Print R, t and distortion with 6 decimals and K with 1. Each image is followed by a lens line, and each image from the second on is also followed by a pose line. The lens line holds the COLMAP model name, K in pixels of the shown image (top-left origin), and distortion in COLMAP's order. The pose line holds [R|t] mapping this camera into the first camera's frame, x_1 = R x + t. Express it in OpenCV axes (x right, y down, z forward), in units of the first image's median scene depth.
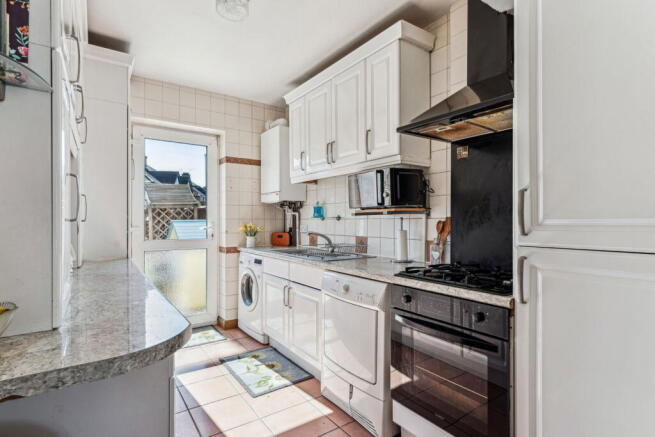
lens RADIAL K [[346.4, 0, 327.5], [0, 346.4, 218.5], [0, 0, 1]] dist [0.000645, -0.000288]
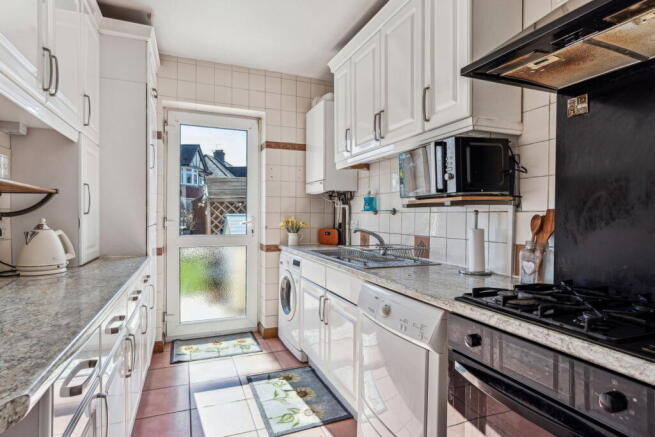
lens RADIAL K [[346.4, 0, 327.5], [0, 346.4, 218.5], [0, 0, 1]] dist [0.000645, -0.000288]
pose [[0.970845, 0.006109, -0.239629, 0.086413], [-0.002890, 0.999901, 0.013782, 0.004642], [0.239690, -0.012688, 0.970767, 0.237269]]
